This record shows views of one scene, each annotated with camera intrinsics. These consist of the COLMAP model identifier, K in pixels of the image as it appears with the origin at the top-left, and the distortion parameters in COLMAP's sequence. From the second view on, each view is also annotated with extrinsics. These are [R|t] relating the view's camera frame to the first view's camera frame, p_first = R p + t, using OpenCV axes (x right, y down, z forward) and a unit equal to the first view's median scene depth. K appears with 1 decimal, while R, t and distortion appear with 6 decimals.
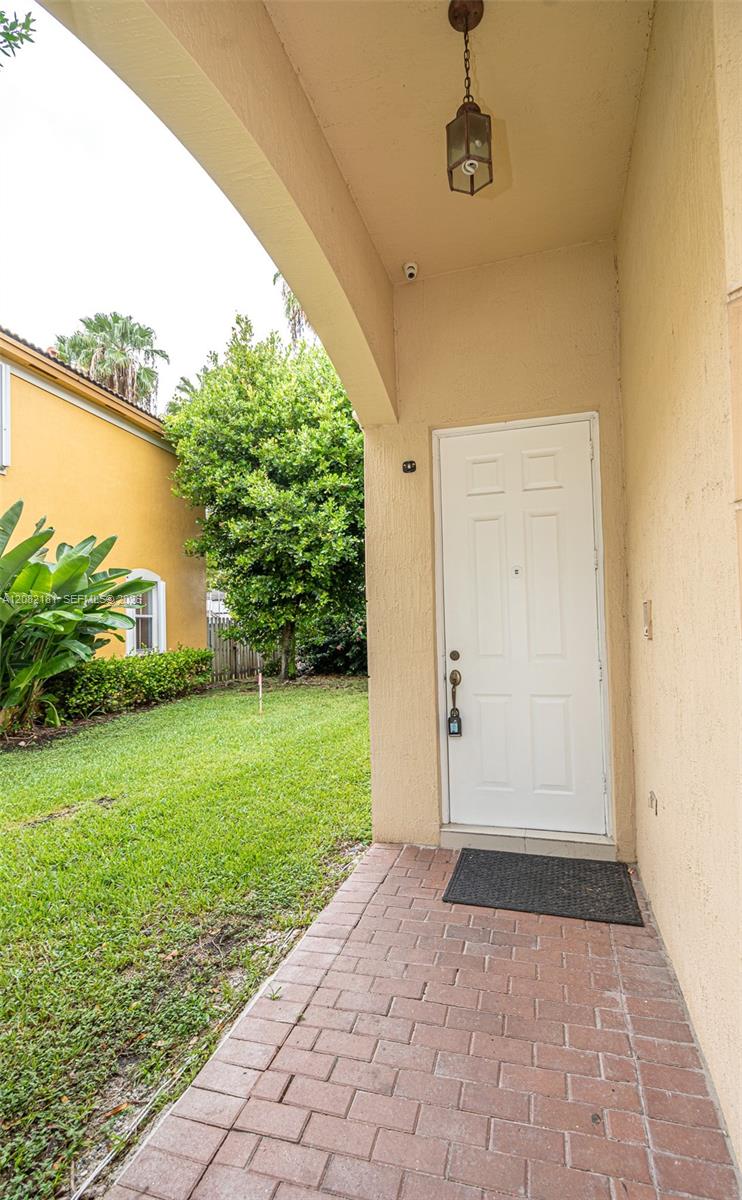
lens RADIAL K [[543.9, 0, 371.0], [0, 543.9, 600.0], [0, 0, 1]] dist [0.000450, 0.000076]
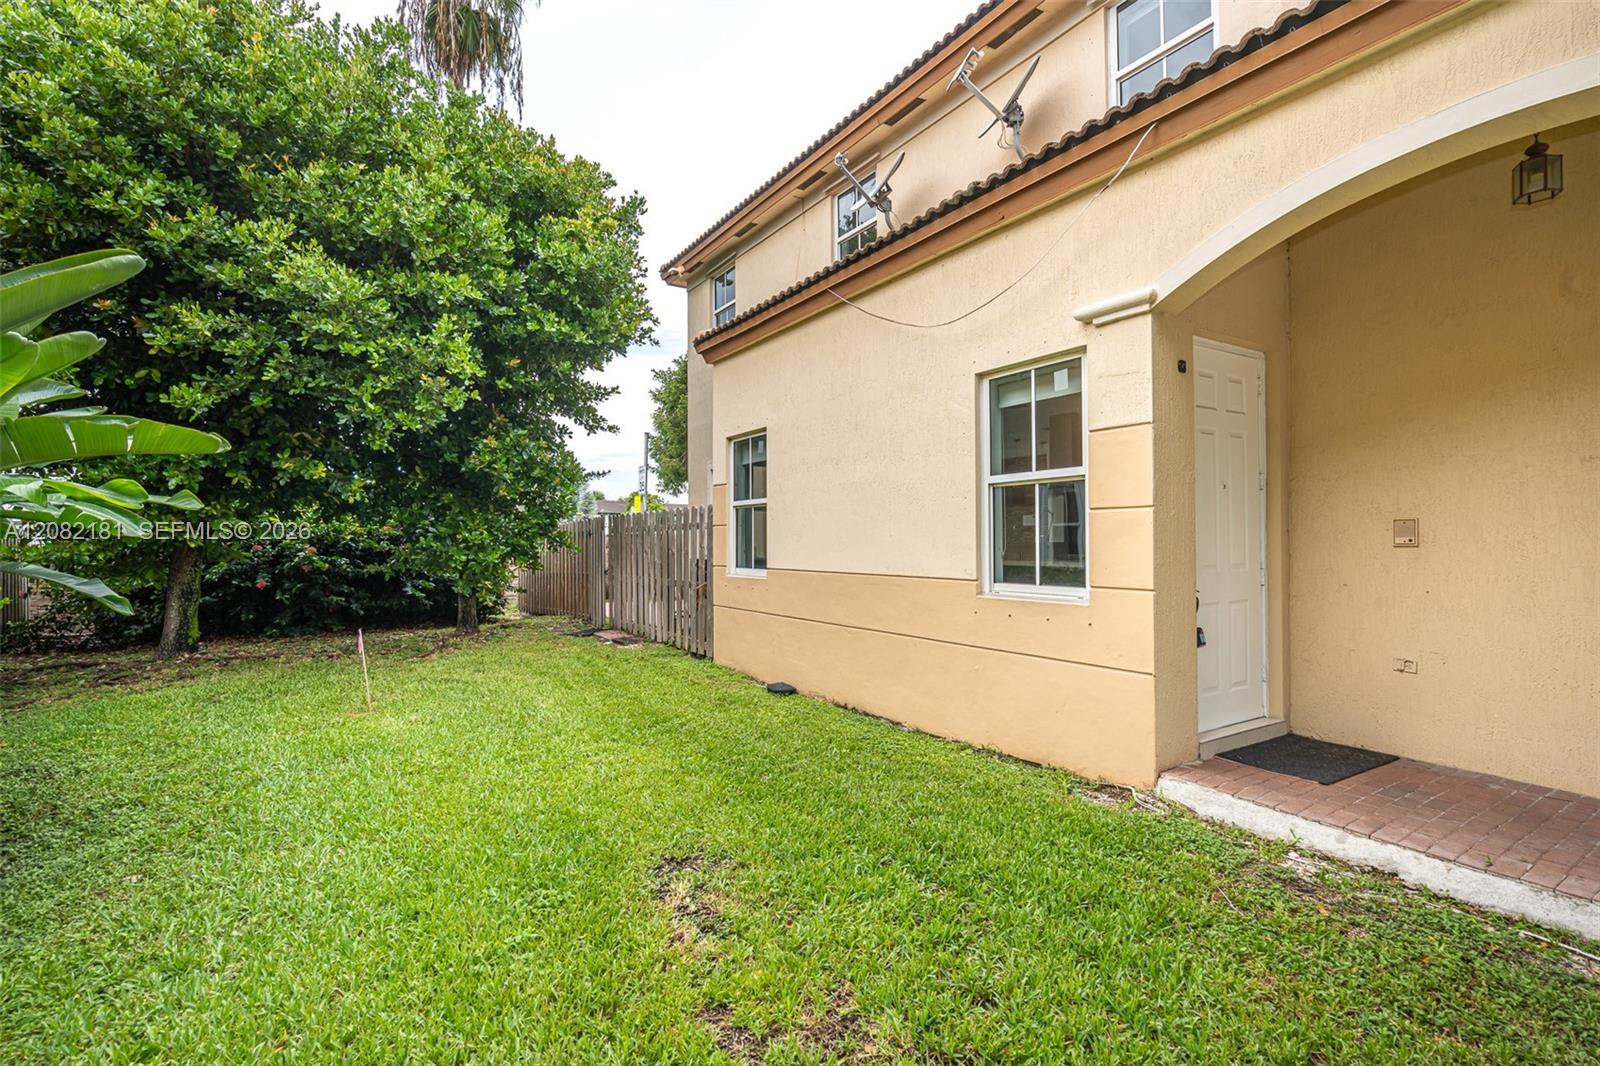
lens RADIAL K [[763.2, 0, 800.0], [0, 763.2, 533.0], [0, 0, 1]] dist [-0.001939, 0.000261]
pose [[0.651196, 0.031909, 0.758239, -0.399540], [-0.044786, 0.998990, -0.003577, 0.022691], [-0.757587, -0.031629, 0.651967, 0.187392]]
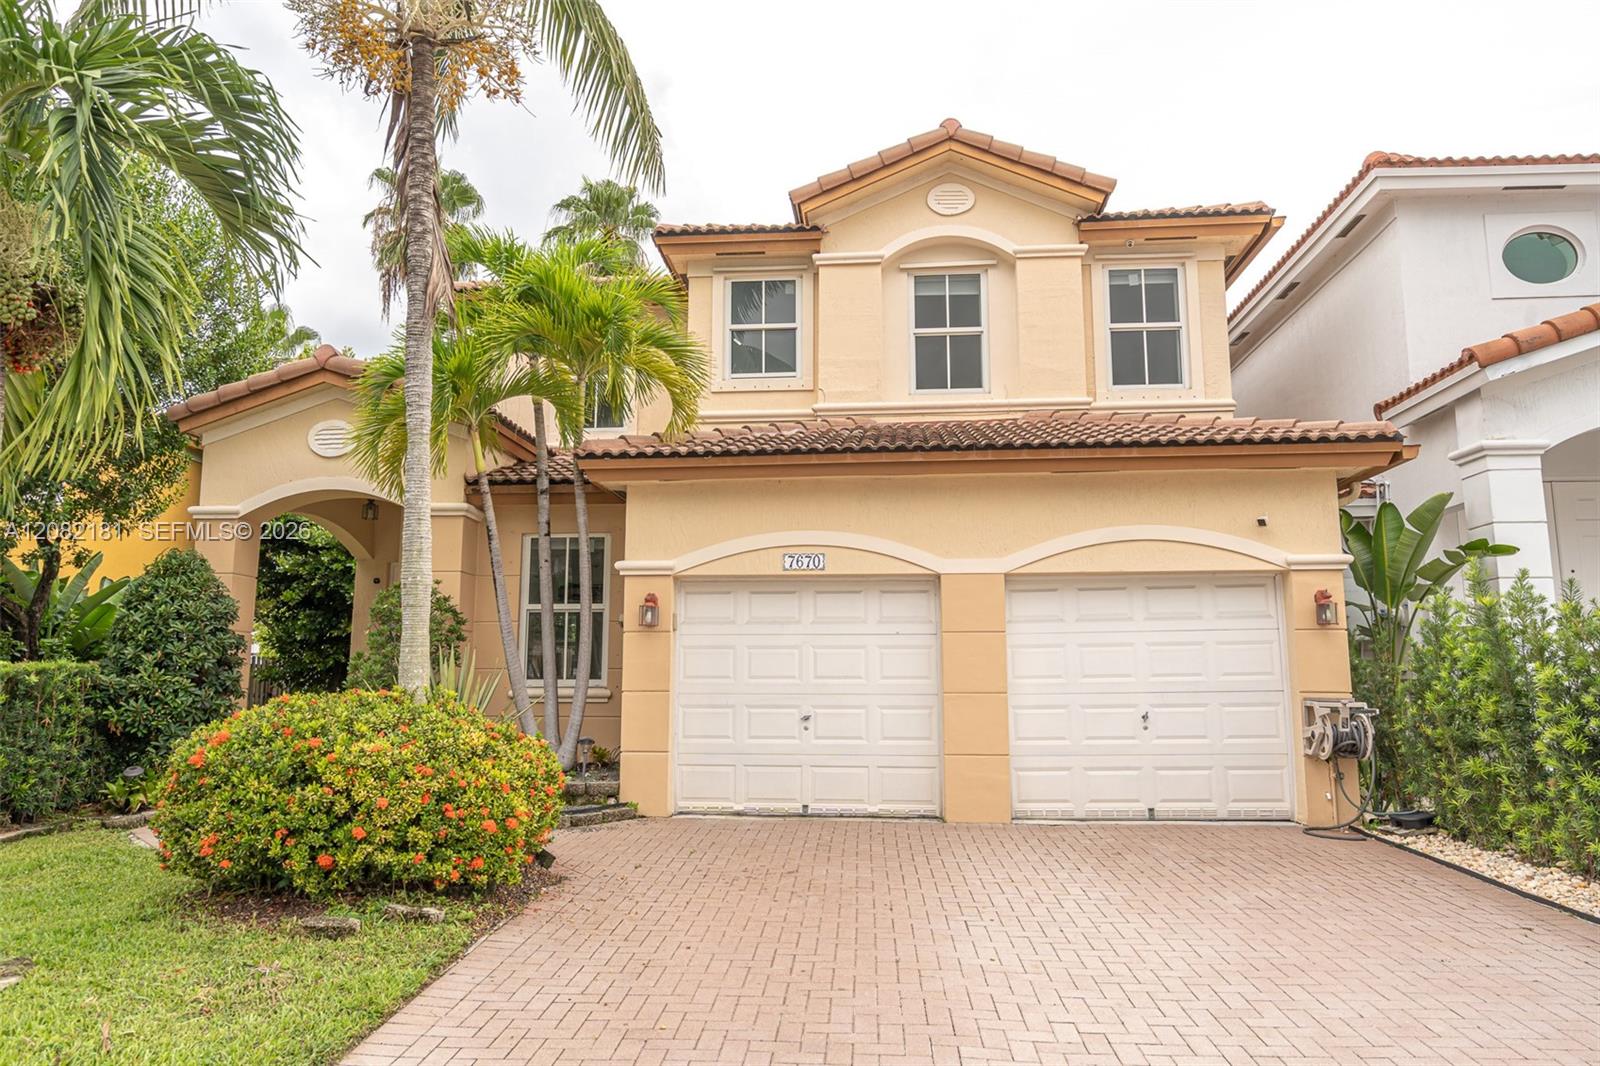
lens RADIAL K [[1059.7, 0, 800.0], [0, 1059.7, 533.0], [0, 0, 1]] dist [0.017241, -0.003634]
pose [[0.976336, 0.057960, 0.208349, 0.251222], [-0.036356, 0.993694, -0.106068, -0.016842], [-0.213183, 0.095983, 0.972286, -1.047758]]
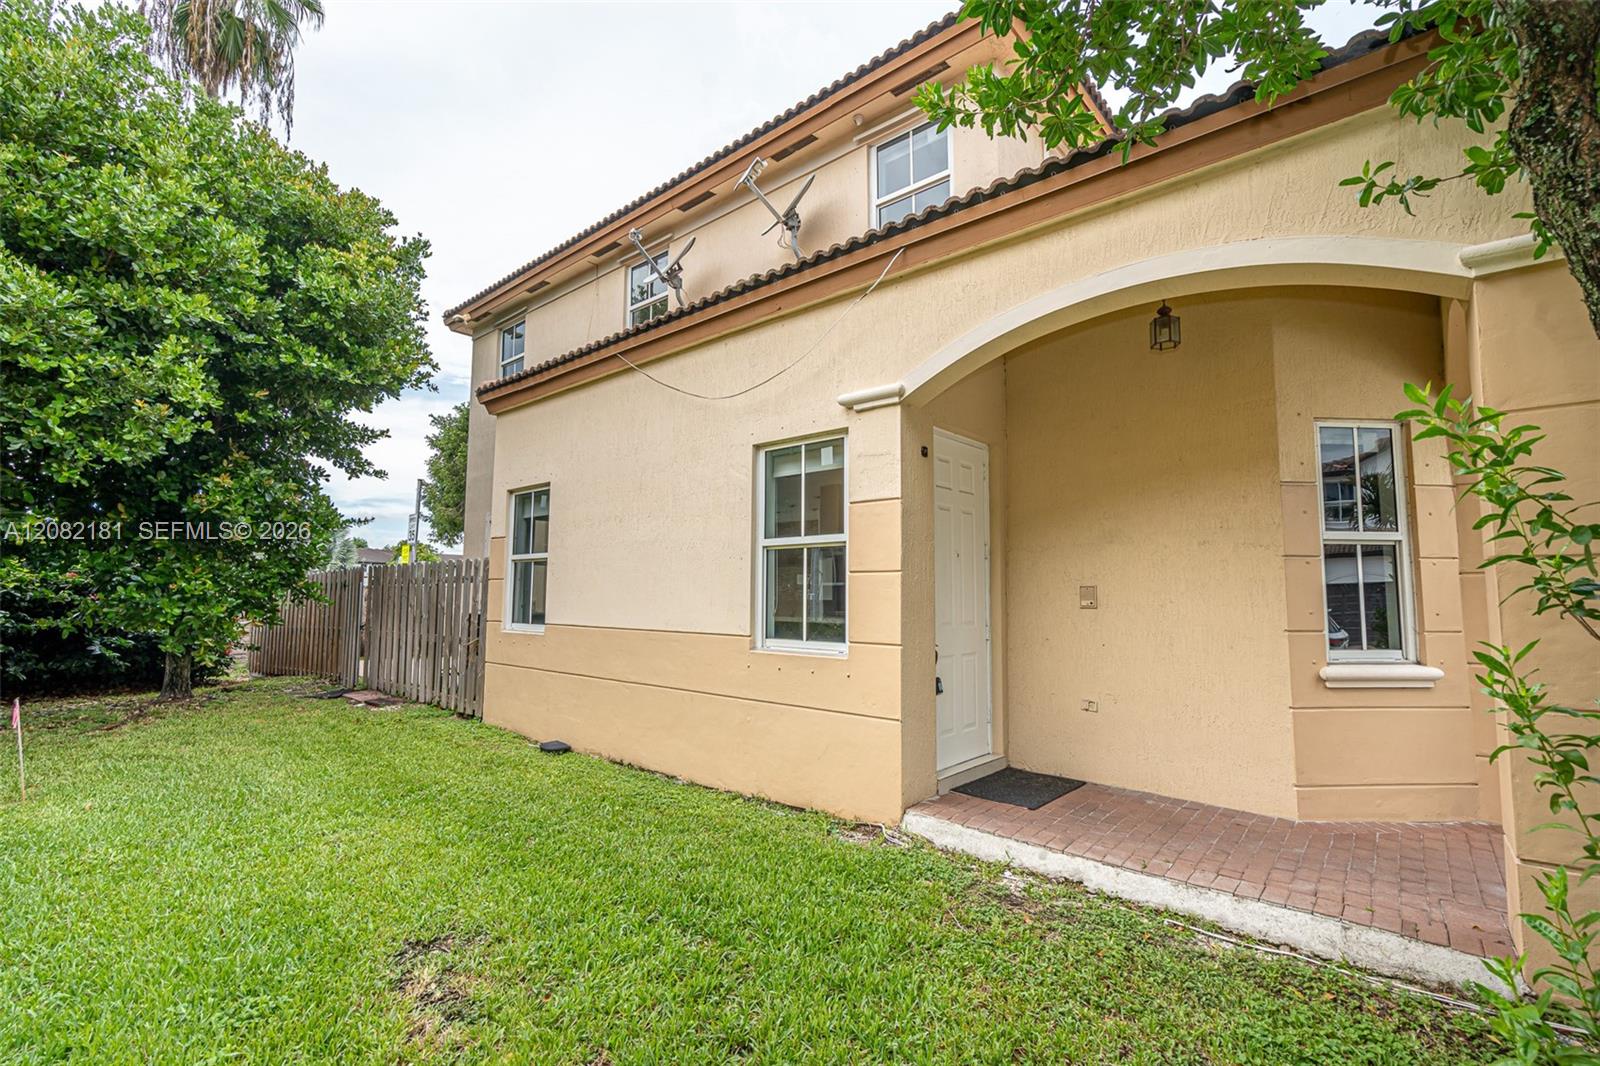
lens RADIAL K [[730.4, 0, 803.6], [0, 730.4, 534.4], [0, 0, 1]] dist [-0.000051, 0.000385]
pose [[0.407542, 0.107158, 0.906878, -0.400233], [-0.056411, 0.994149, -0.092120, 0.021026], [-0.911443, -0.013615, 0.411202, 0.181795]]
